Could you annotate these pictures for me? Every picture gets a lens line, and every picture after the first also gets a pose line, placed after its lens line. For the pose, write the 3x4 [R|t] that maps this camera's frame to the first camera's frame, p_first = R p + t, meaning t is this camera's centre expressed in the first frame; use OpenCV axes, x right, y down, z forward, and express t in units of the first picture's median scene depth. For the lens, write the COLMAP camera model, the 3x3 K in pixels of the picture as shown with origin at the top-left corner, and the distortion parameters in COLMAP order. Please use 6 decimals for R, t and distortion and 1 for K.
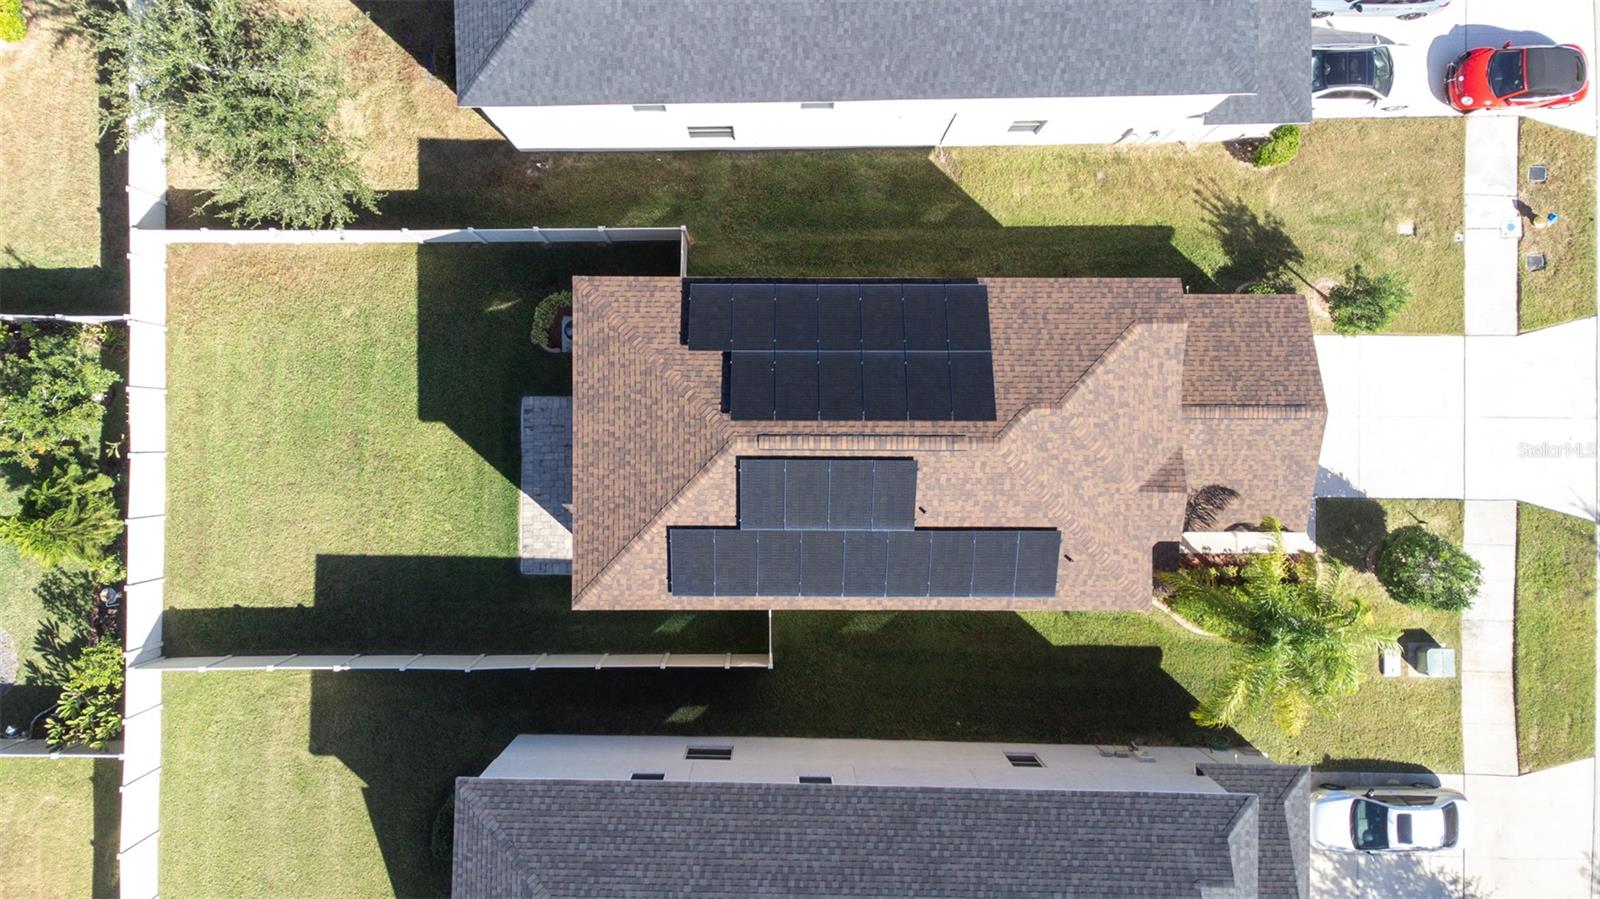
lens RADIAL K [[1194.5, 0, 791.9], [0, 1194.5, 454.2], [0, 0, 1]] dist [0.013541, 0.047065]
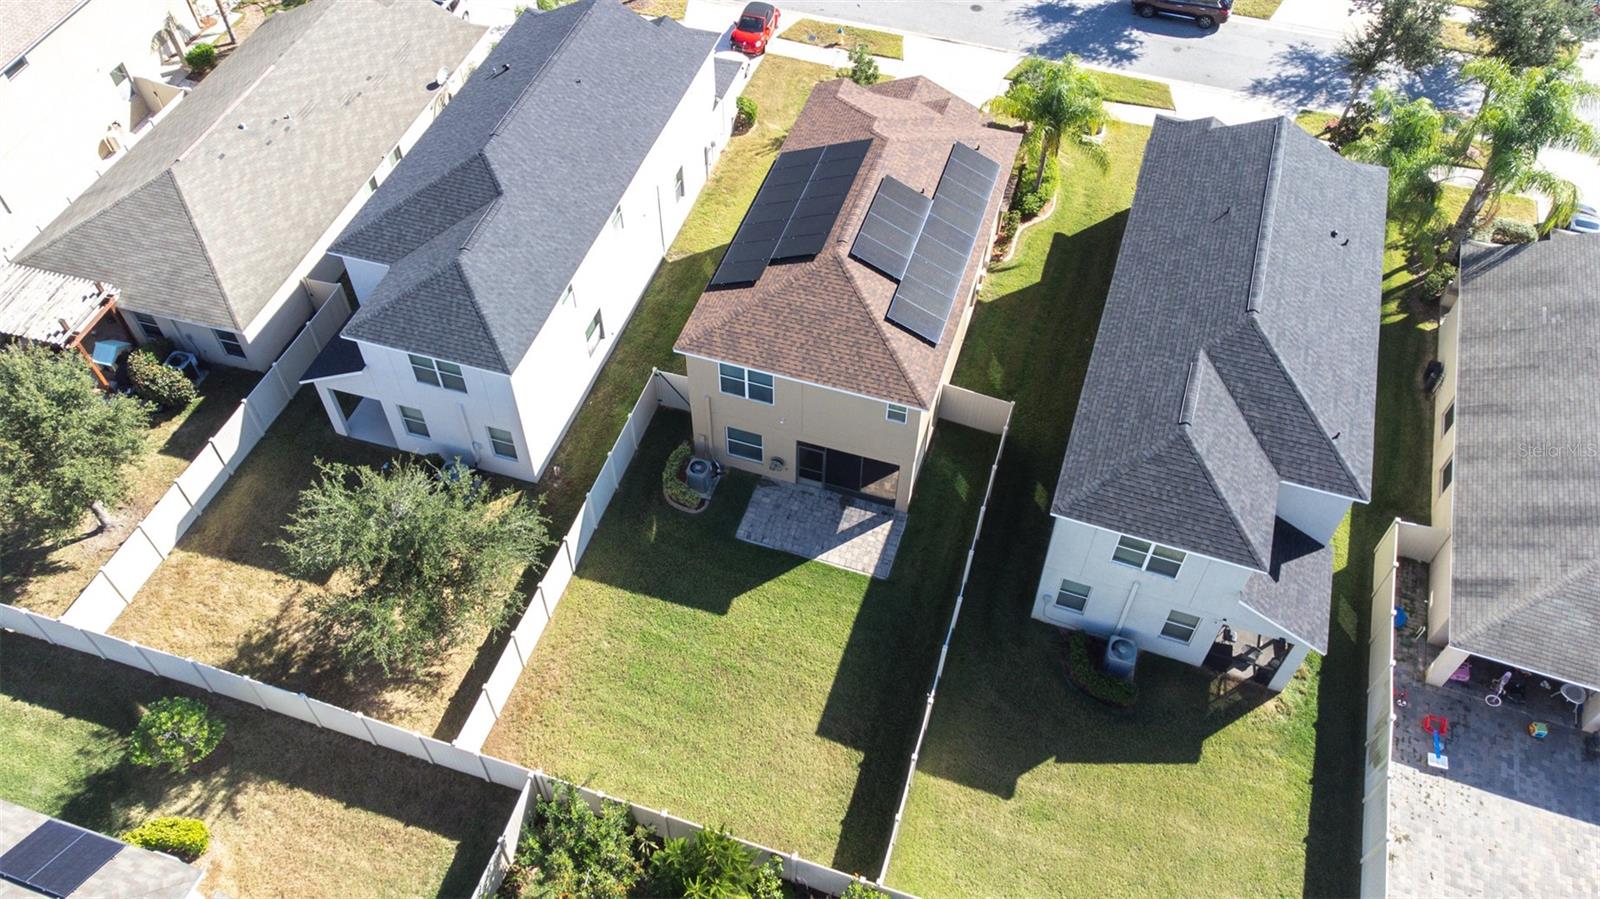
lens RADIAL K [[1194.5, 0, 792.8], [0, 1194.5, 445.9], [0, 0, 1]] dist [0.013541, 0.047065]
pose [[0.305875, -0.742486, 0.595949, -0.818208], [0.952062, 0.235648, -0.195061, 0.203894], [0.004395, 0.627045, 0.778971, 0.068353]]
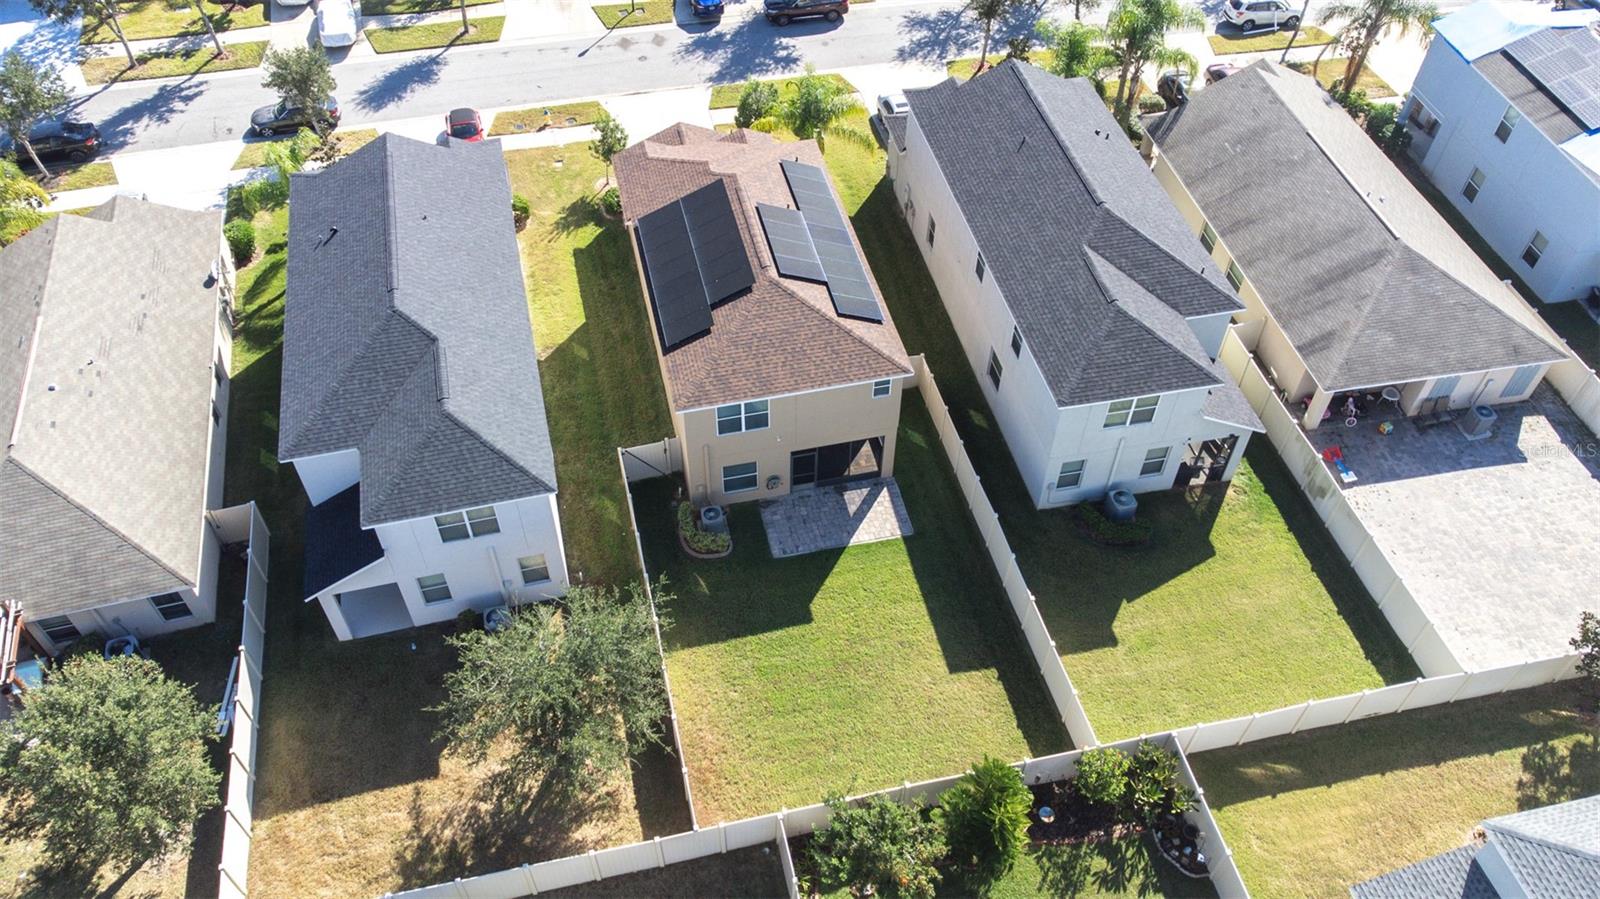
lens RADIAL K [[1194.5, 0, 796.0], [0, 1194.5, 445.6], [0, 0, 1]] dist [0.013541, 0.047065]
pose [[-0.227616, -0.733958, 0.639919, -0.921736], [0.973739, -0.168288, 0.153335, -0.192274], [-0.004851, 0.658016, 0.752989, 0.015927]]
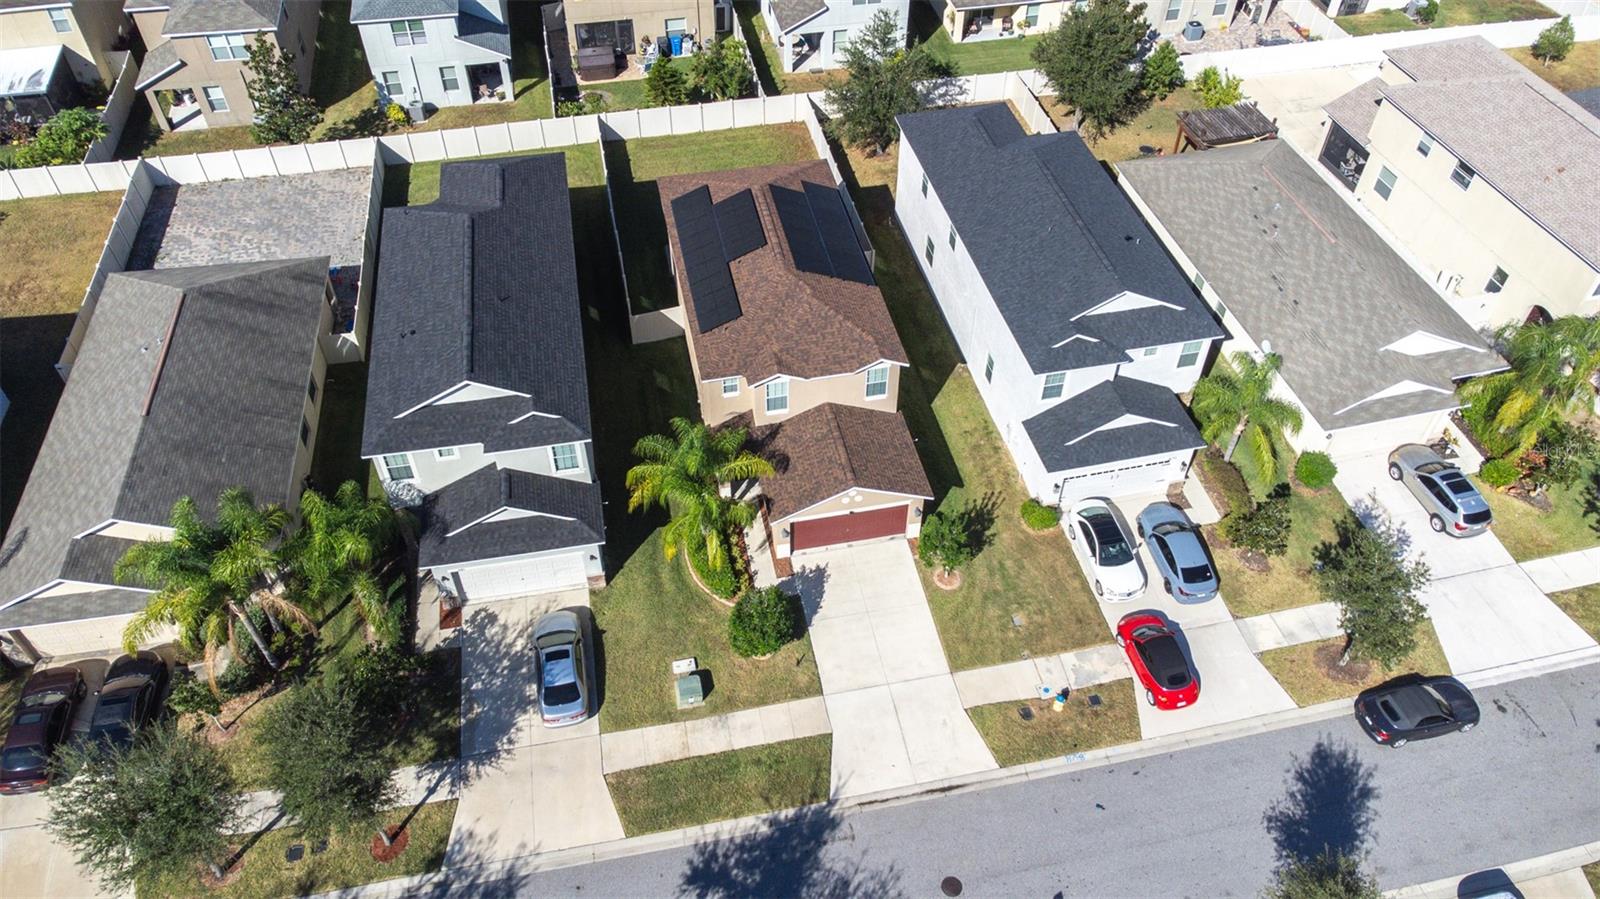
lens RADIAL K [[1194.5, 0, 790.9], [0, 1194.5, 452.1], [0, 0, 1]] dist [0.013541, 0.047065]
pose [[0.204397, 0.696592, -0.687736, 1.251289], [-0.978869, 0.141062, -0.148045, 0.222596], [-0.006114, 0.703464, 0.710705, -0.042347]]
